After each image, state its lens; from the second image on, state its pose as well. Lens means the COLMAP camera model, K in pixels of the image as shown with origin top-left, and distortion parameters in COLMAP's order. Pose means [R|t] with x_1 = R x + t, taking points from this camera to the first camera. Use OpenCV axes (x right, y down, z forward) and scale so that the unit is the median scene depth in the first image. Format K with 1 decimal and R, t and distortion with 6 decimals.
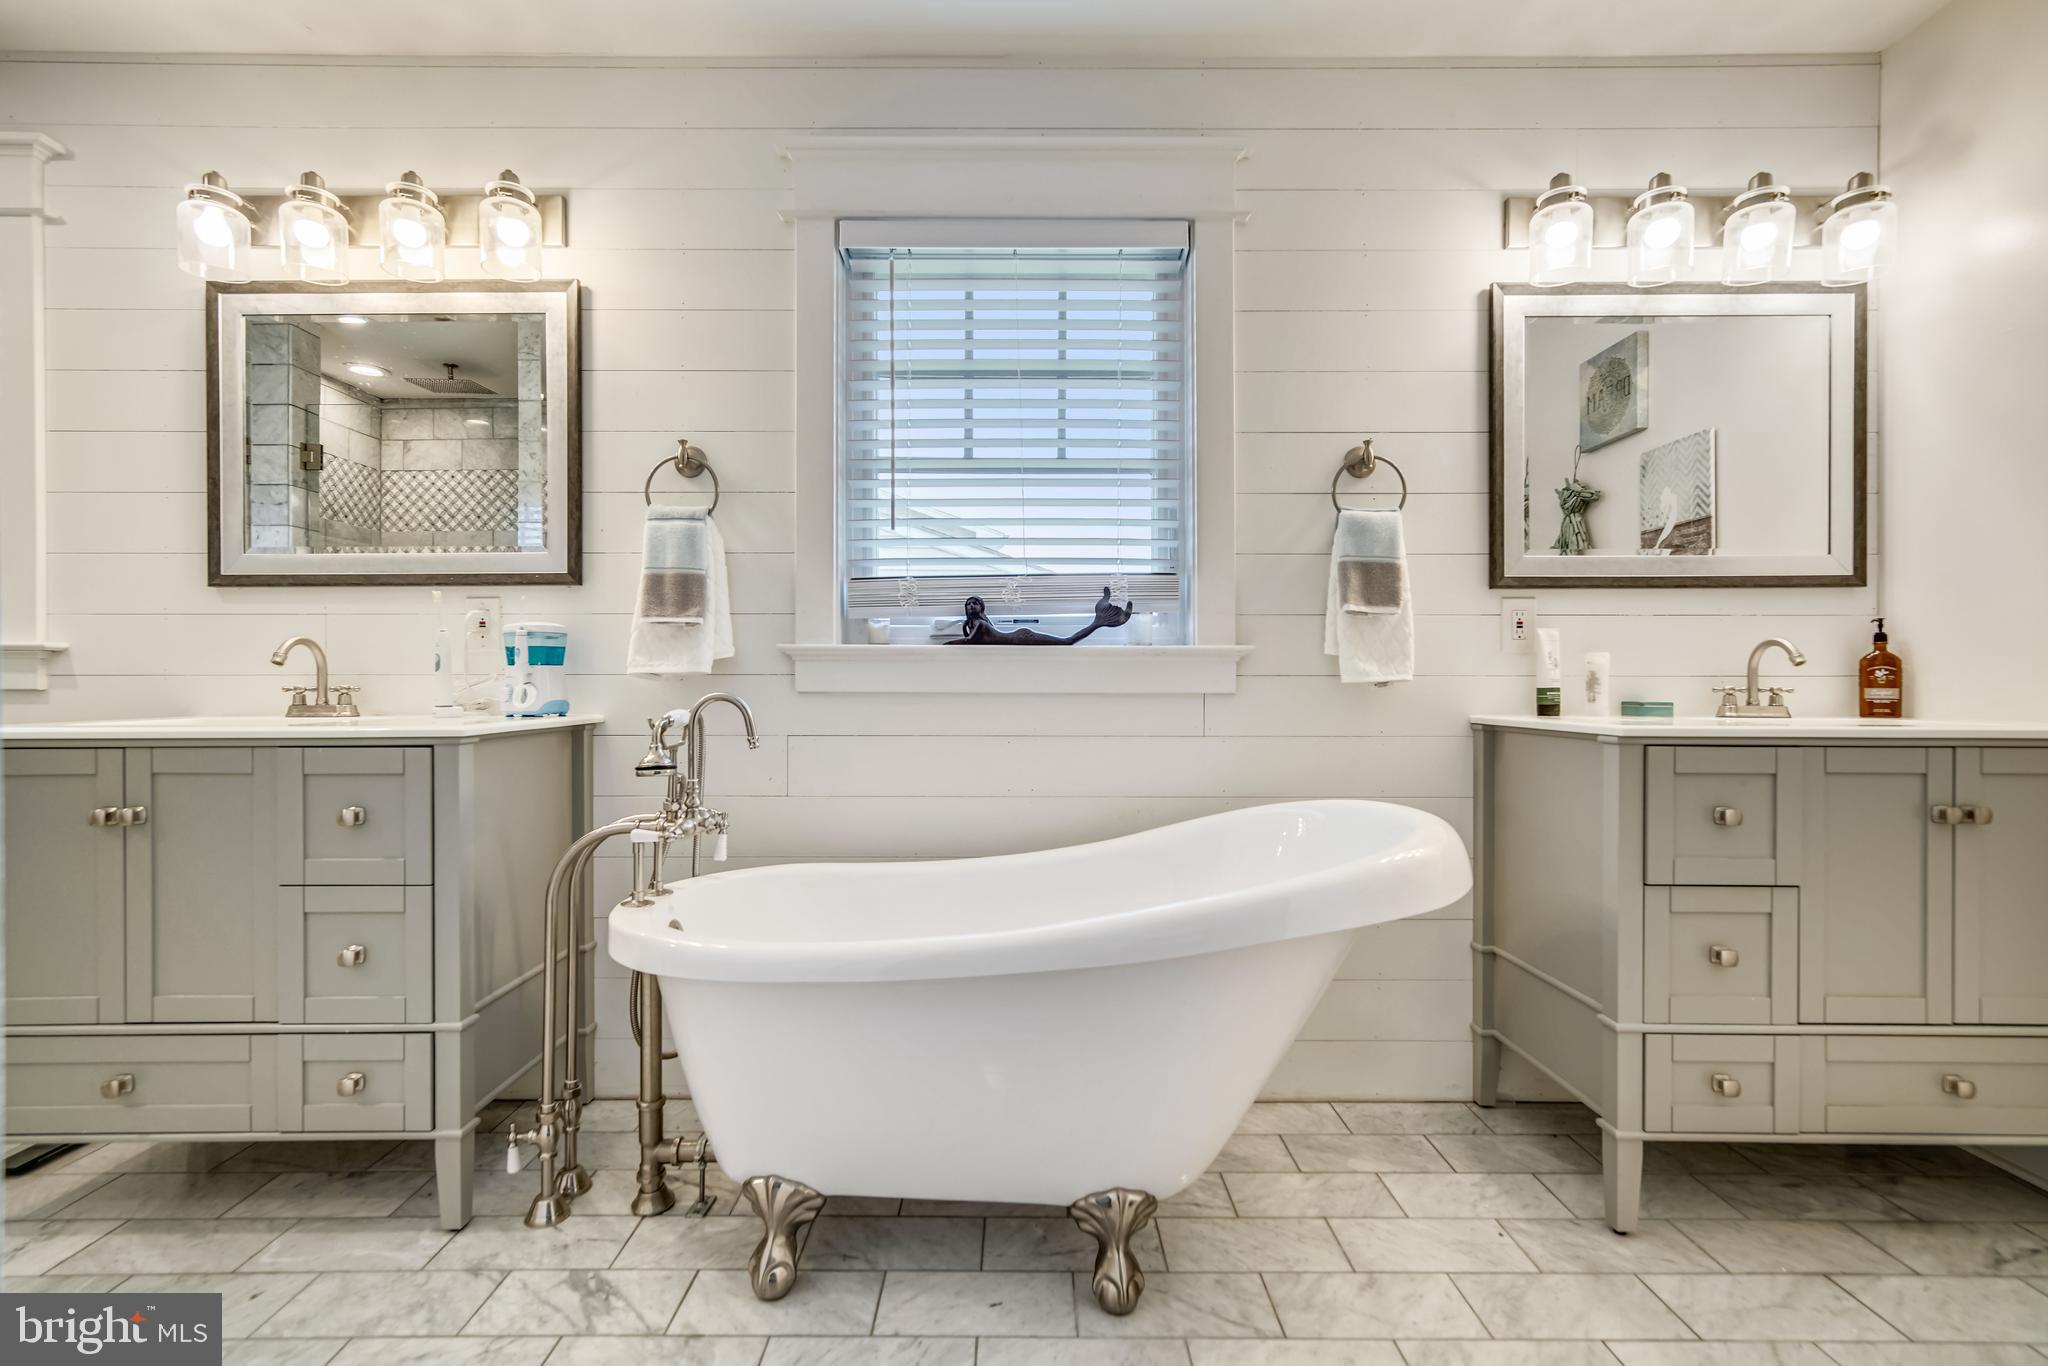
lens RADIAL K [[935.2, 0, 1011.8], [0, 935.2, 679.6], [0, 0, 1]] dist [0.007442, -0.000018]
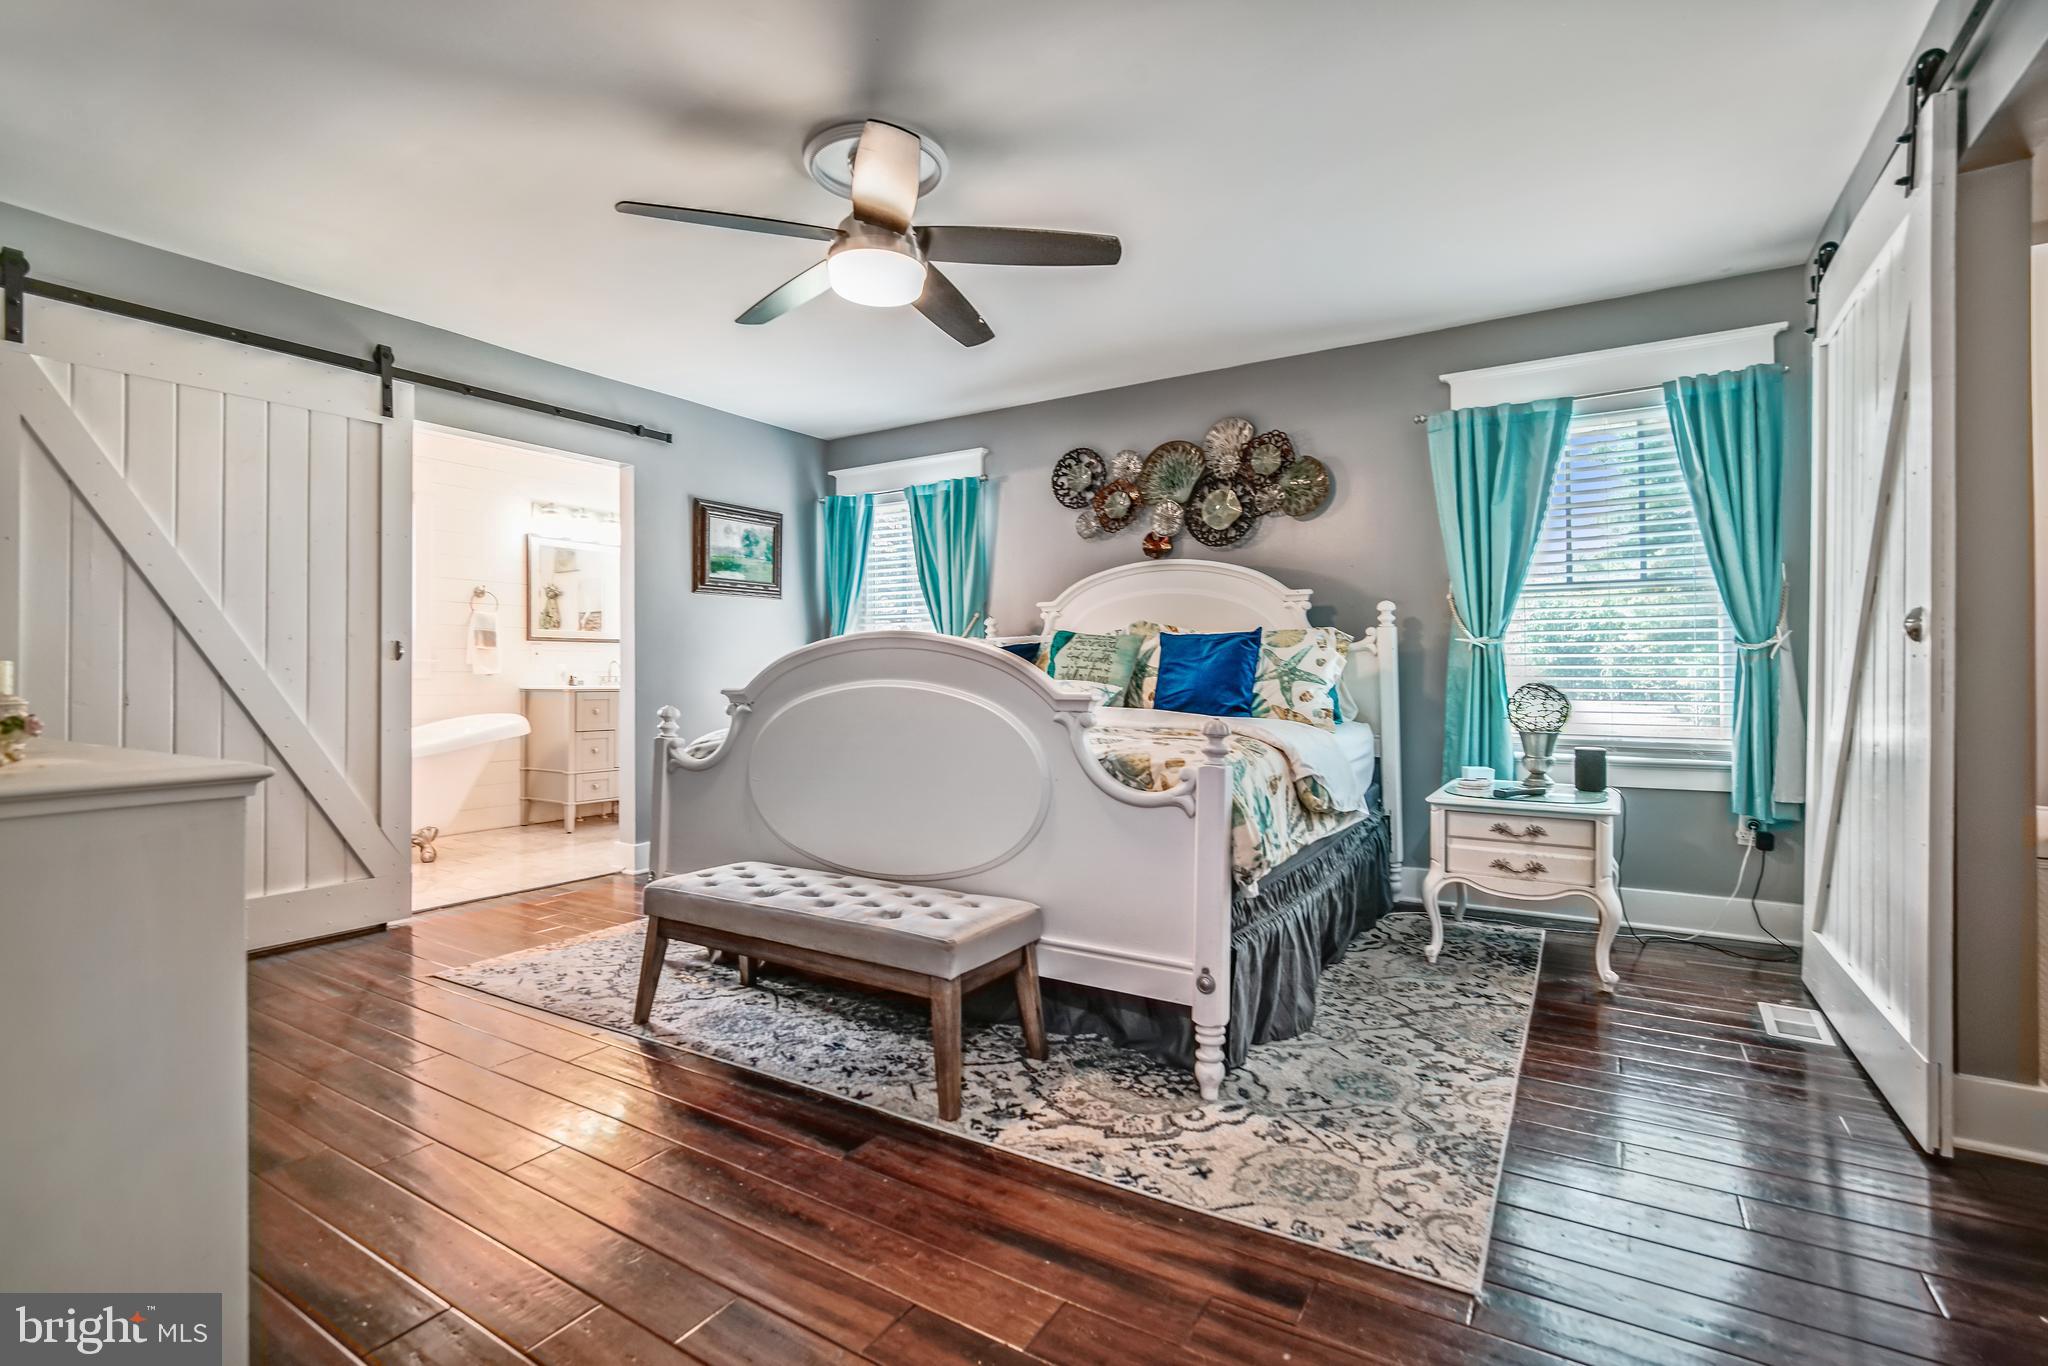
lens RADIAL K [[935.2, 0, 1011.8], [0, 935.2, 679.6], [0, 0, 1]] dist [0.007442, -0.000018]
pose [[0.529875, -0.001691, 0.848074, -1.133923], [-0.003818, 0.999983, 0.004379, 0.000696], [-0.848067, -0.005559, 0.529859, -1.771552]]
